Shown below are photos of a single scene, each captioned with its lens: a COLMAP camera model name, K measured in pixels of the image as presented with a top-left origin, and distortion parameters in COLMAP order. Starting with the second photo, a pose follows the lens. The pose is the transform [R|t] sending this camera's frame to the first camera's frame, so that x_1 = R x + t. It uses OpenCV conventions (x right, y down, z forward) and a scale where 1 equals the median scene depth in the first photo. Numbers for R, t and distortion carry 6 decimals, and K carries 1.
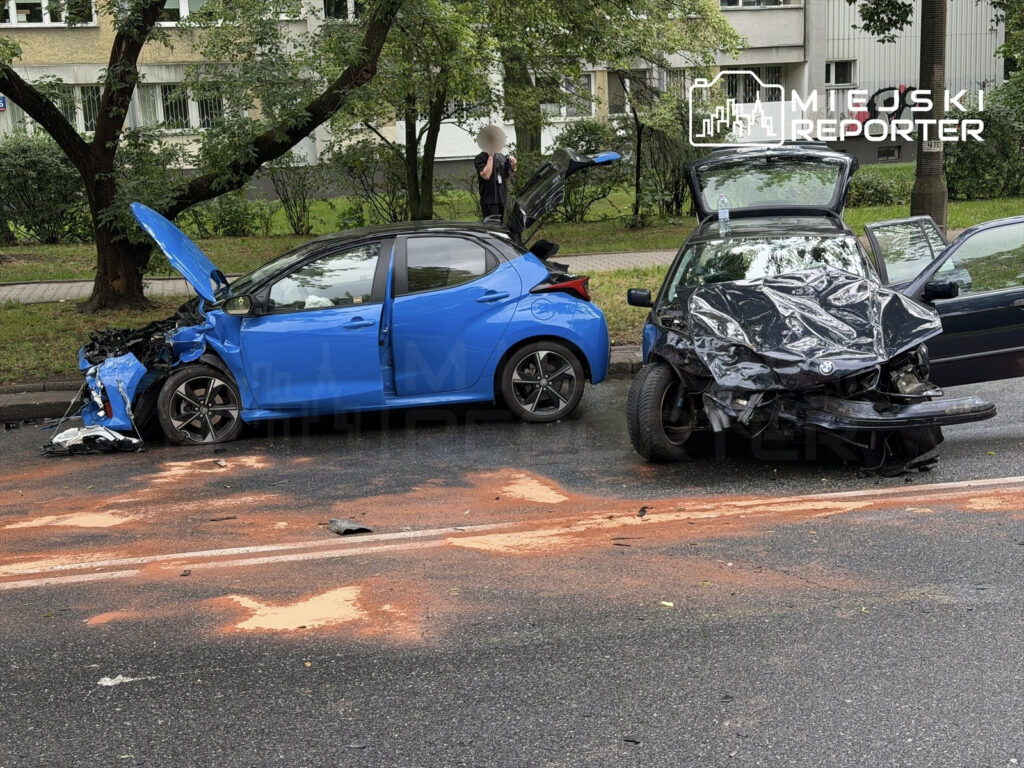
lens RADIAL K [[1469.9, 0, 512.0], [0, 1469.9, 384.0], [0, 0, 1]] dist [0.157634, -0.118406]
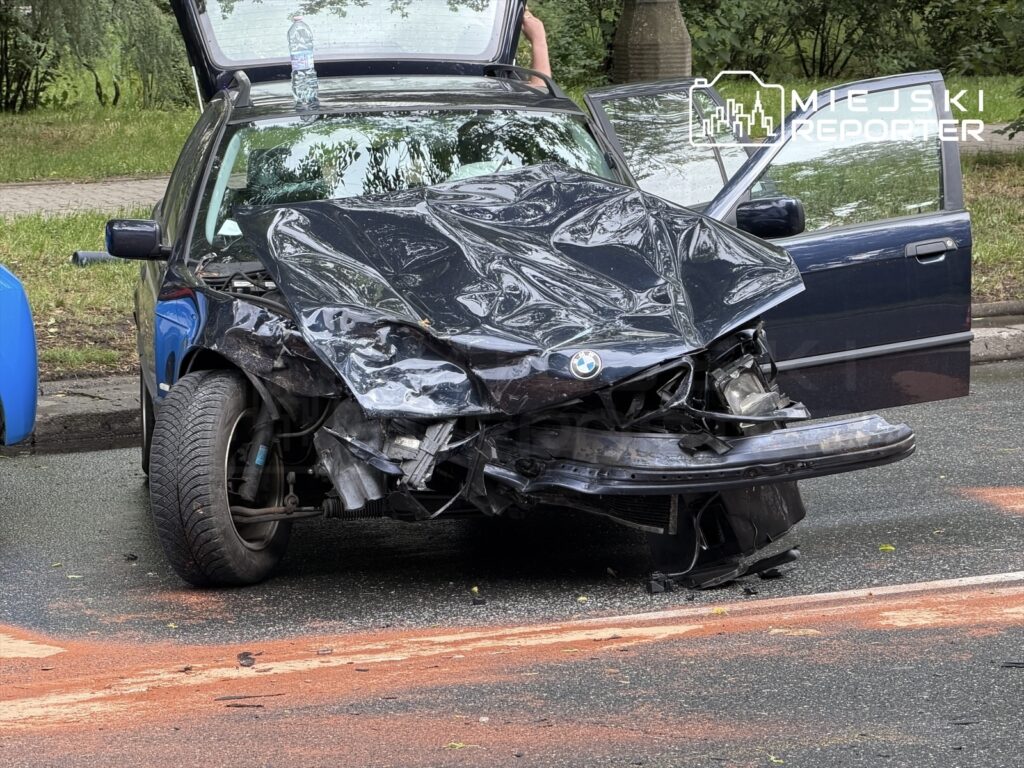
lens RADIAL K [[4148.6, 0, 475.3], [0, 4148.6, 383.2], [0, 0, 1]] dist [0.218862, 0.043496]
pose [[0.960635, -0.008965, 0.277670, -0.193461], [0.025569, 0.998090, -0.056233, 0.068878], [-0.276635, 0.061119, 0.959029, -0.281339]]
